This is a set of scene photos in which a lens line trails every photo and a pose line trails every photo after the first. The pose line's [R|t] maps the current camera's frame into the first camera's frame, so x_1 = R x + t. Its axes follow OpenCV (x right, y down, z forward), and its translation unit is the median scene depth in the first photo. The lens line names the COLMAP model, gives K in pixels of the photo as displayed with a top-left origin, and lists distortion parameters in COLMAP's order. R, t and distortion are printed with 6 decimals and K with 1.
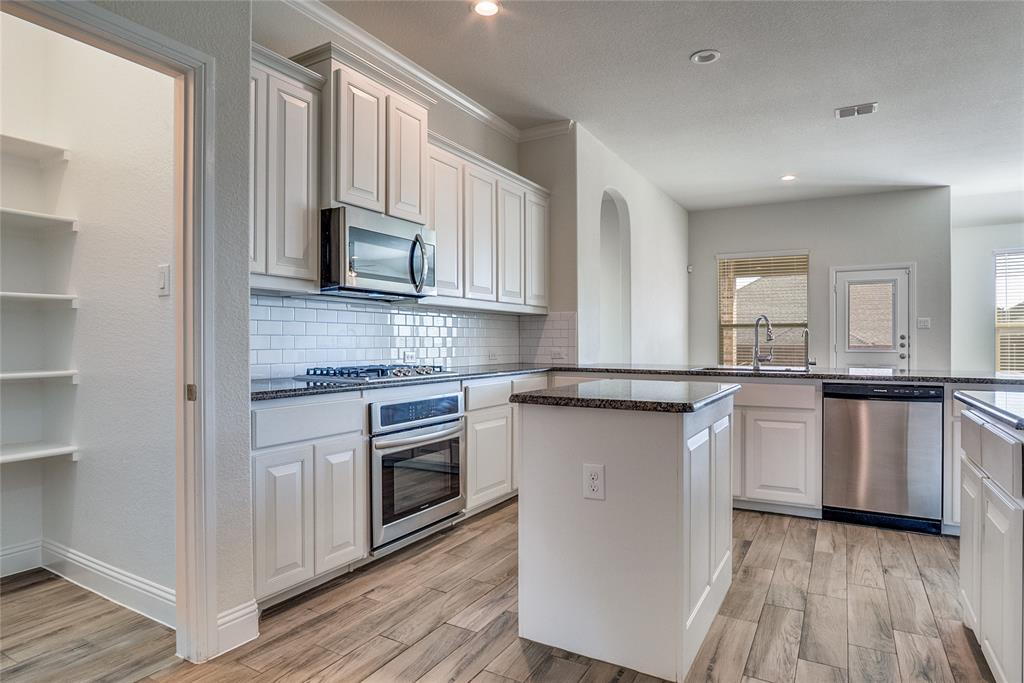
lens RADIAL K [[577.6, 0, 512.2], [0, 577.6, 339.4], [0, 0, 1]] dist [-0.026940, 0.000164]
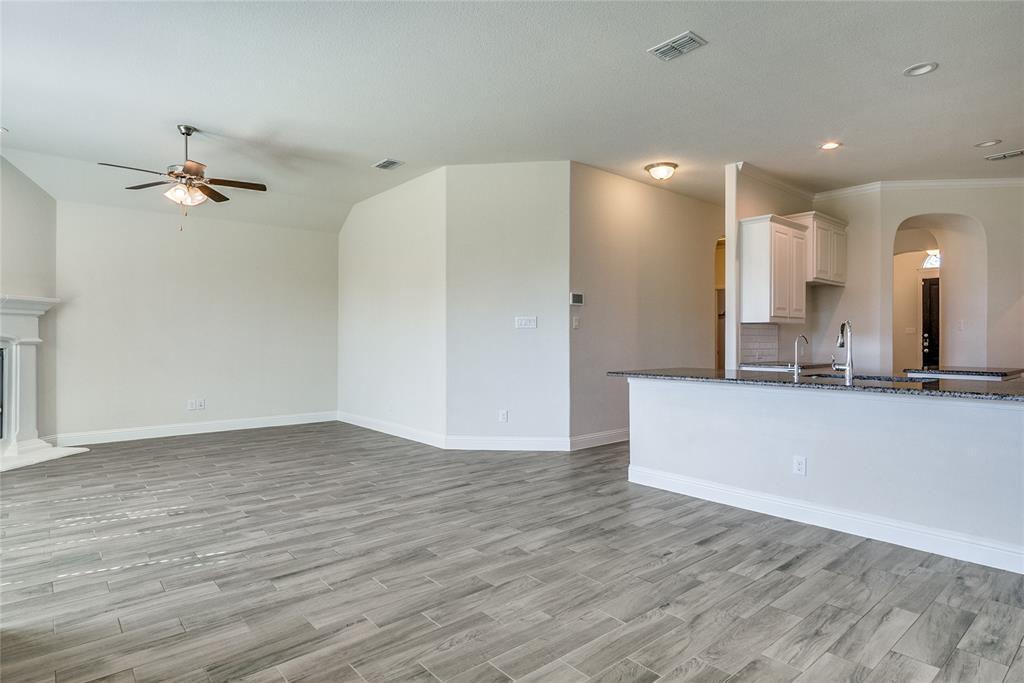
lens RADIAL K [[533.7, 0, 534.3], [0, 533.7, 338.8], [0, 0, 1]] dist [-0.004612, -0.000115]
pose [[-0.953549, -0.002635, 0.301225, 0.800001], [-0.003601, 0.999990, -0.002654, -0.015460], [-0.301215, -0.003615, -0.953549, 2.390677]]
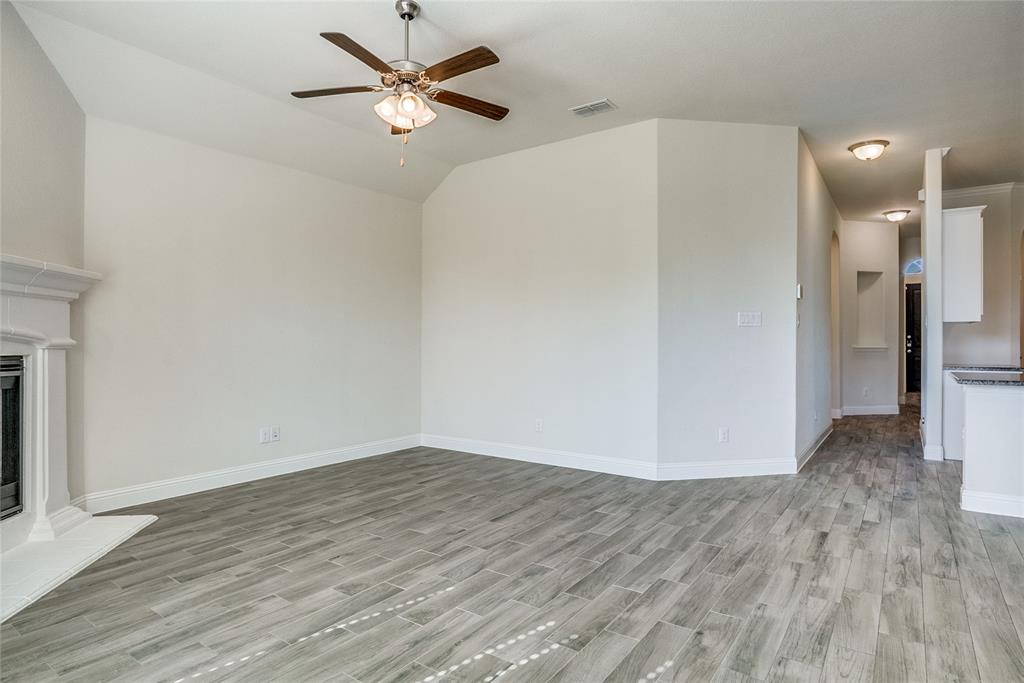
lens RADIAL K [[543.9, 0, 540.1], [0, 543.9, 338.9], [0, 0, 1]] dist [-0.023026, 0.000797]
pose [[-0.997646, -0.000999, 0.068562, 1.753727], [-0.001631, 0.999957, -0.009161, -0.007660], [-0.068550, -0.009251, -0.997605, 2.221201]]
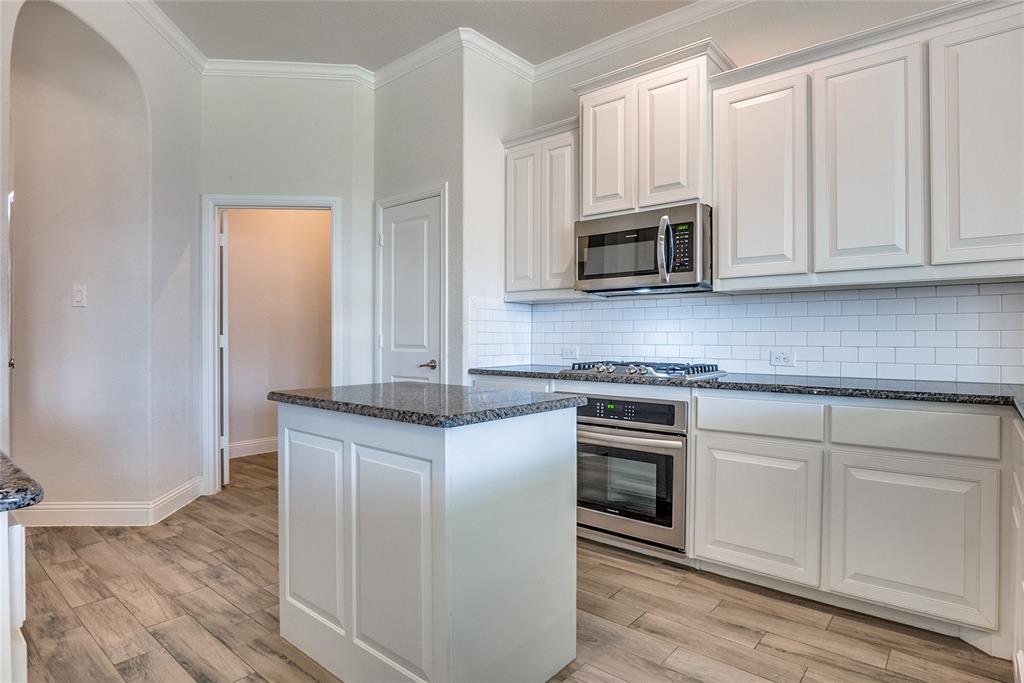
lens RADIAL K [[556.7, 0, 510.0], [0, 556.7, 338.5], [0, 0, 1]] dist [-0.025300, 0.002061]
pose [[-0.183412, 0.001592, -0.983035, 0.698329], [0.001865, 0.999997, 0.001272, 0.003824], [0.983034, -0.001600, -0.183415, 0.896995]]
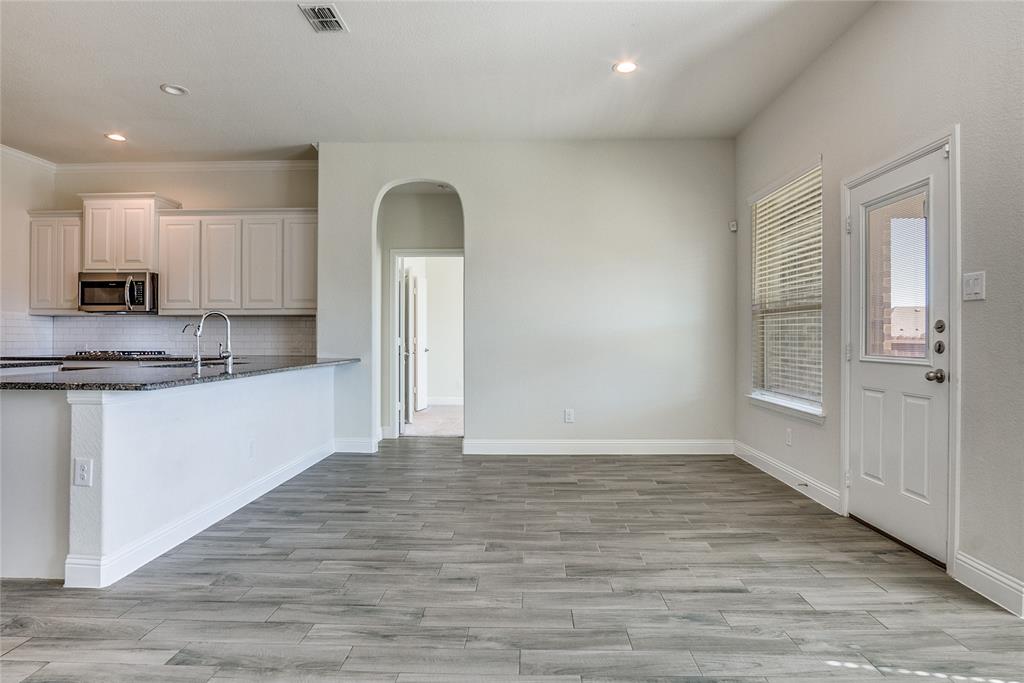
lens RADIAL K [[561.2, 0, 526.2], [0, 561.2, 341.0], [0, 0, 1]] dist [-0.020113, 0.000726]
pose [[0.476042, 0.003612, -0.879415, 1.850436], [0.001475, 0.999987, 0.004906, 0.007728], [0.879421, -0.003632, 0.476031, 1.221156]]
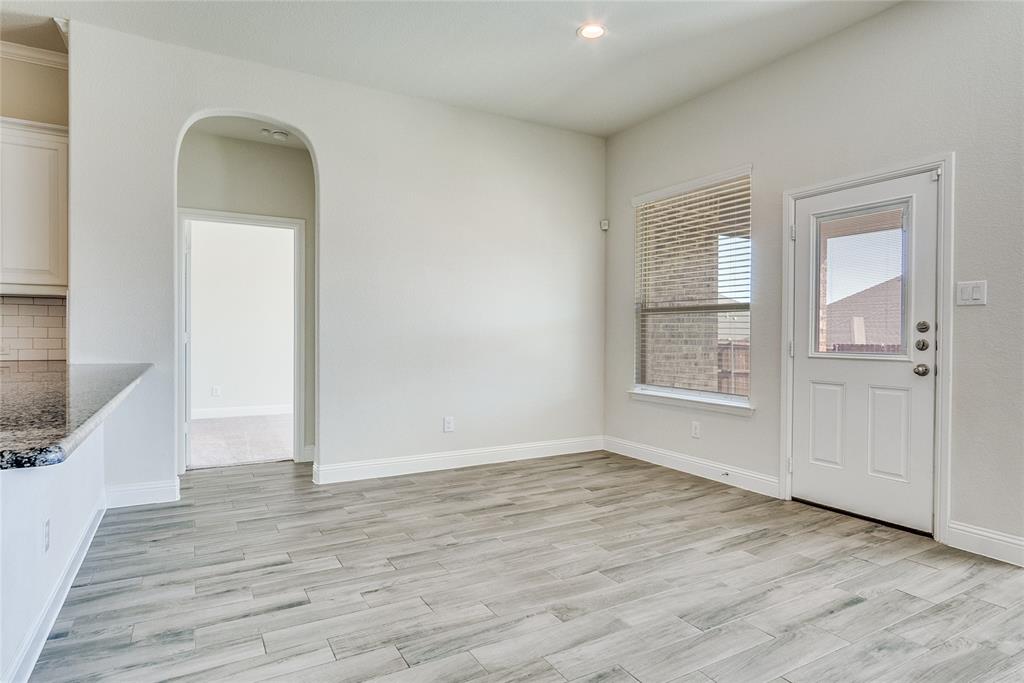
lens RADIAL K [[548.3, 0, 516.4], [0, 548.3, 337.9], [0, 0, 1]] dist [-0.000650, 0.001053]
pose [[0.860786, 0.005958, -0.508932, 1.350461], [-0.004313, 0.999981, 0.004412, 0.009374], [0.508948, -0.001603, 0.860796, 1.017223]]
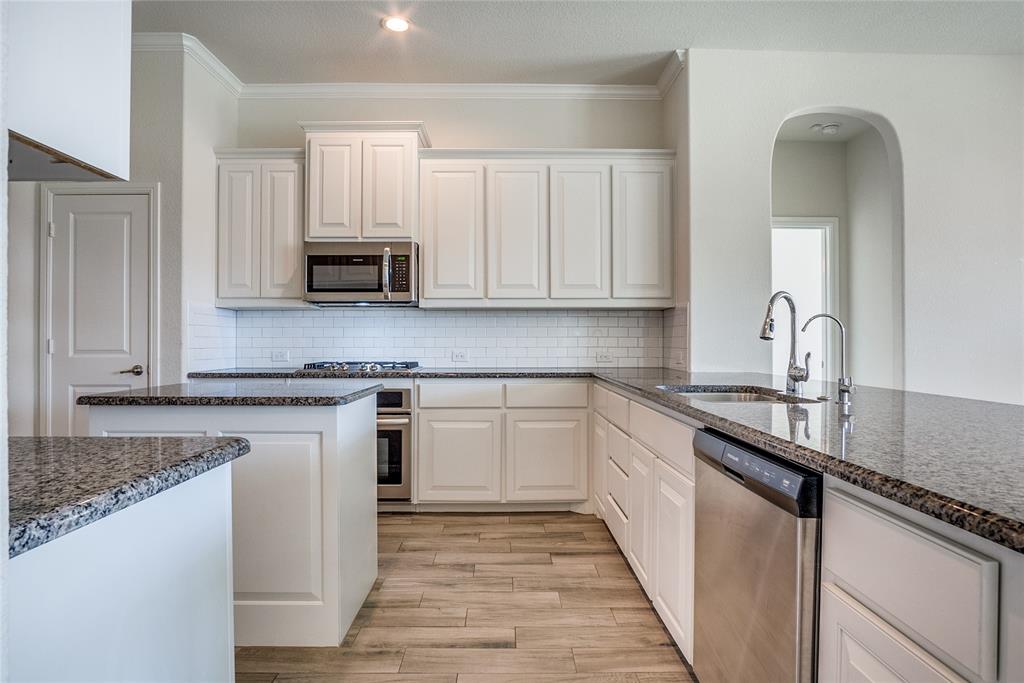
lens RADIAL K [[556.7, 0, 510.0], [0, 556.7, 338.5], [0, 0, 1]] dist [-0.025300, 0.002061]
pose [[0.509424, -0.006778, -0.860489, 0.887612], [0.003479, 0.999977, -0.005817, 0.005128], [0.860509, -0.000031, 0.509436, 0.628765]]
